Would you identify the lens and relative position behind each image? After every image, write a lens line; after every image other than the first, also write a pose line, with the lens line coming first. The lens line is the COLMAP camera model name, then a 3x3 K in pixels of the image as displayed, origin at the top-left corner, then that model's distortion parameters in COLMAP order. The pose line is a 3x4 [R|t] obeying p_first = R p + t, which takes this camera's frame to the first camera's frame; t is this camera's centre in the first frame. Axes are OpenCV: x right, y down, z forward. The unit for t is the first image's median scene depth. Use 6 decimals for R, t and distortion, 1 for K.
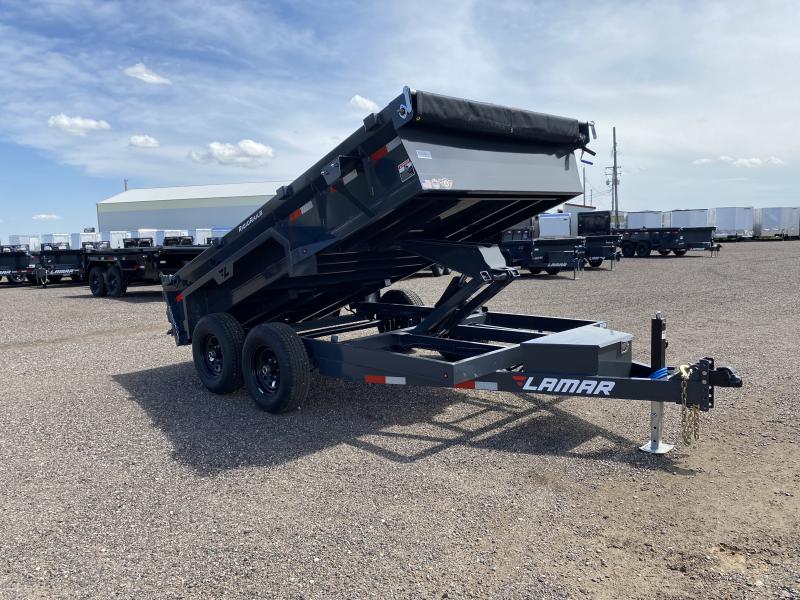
lens RADIAL K [[613.5, 0, 394.9], [0, 613.5, 299.4], [0, 0, 1]] dist [0.005325, 0.008765]
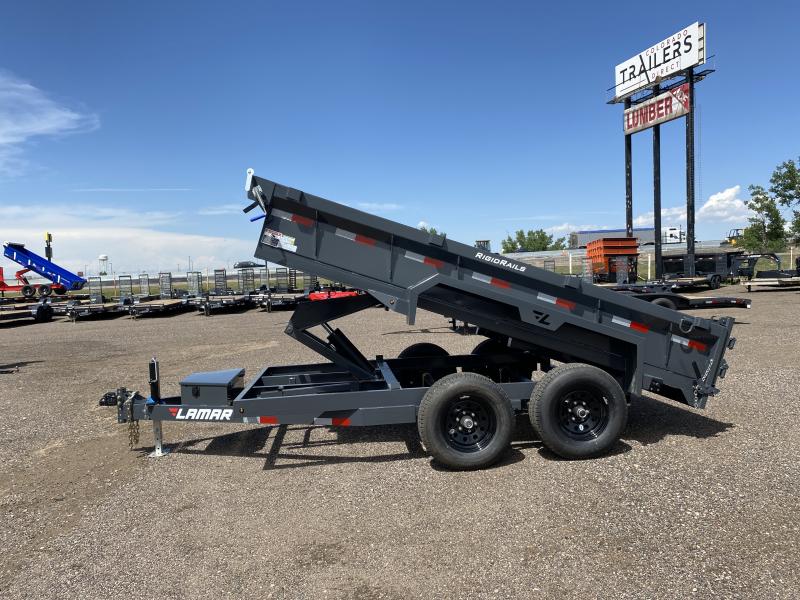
lens RADIAL K [[620.2, 0, 400.3], [0, 620.2, 293.9], [0, 0, 1]] dist [0.002179, -0.000211]
pose [[-0.623398, 0.082384, -0.777553, 1.140222], [-0.021712, 0.992226, 0.122537, -0.303538], [0.781603, 0.093271, -0.616763, 2.241381]]
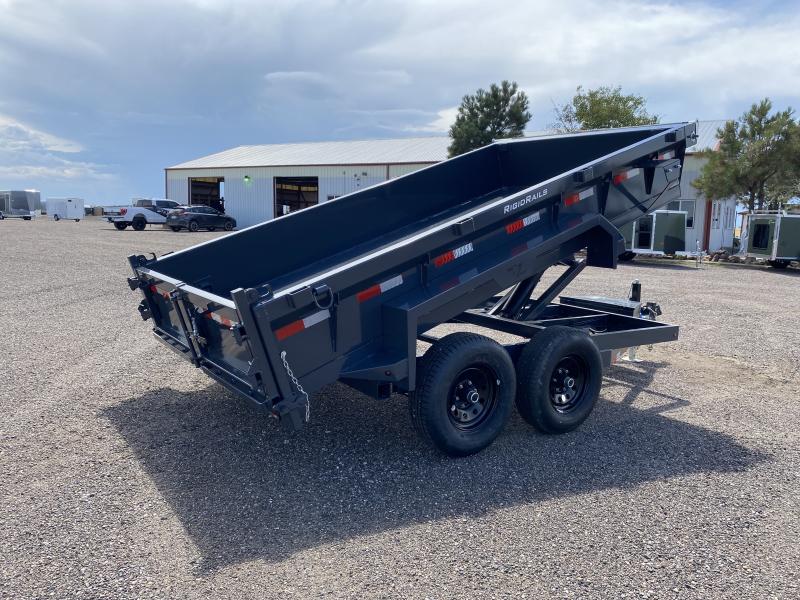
lens RADIAL K [[612.4, 0, 411.6], [0, 612.4, 299.0], [0, 0, 1]] dist [0.019532, -0.004015]
pose [[0.133473, -0.087696, 0.987165, -1.299406], [0.058897, 0.995019, 0.080431, -0.096783], [-0.989301, 0.047406, 0.137974, 1.340054]]
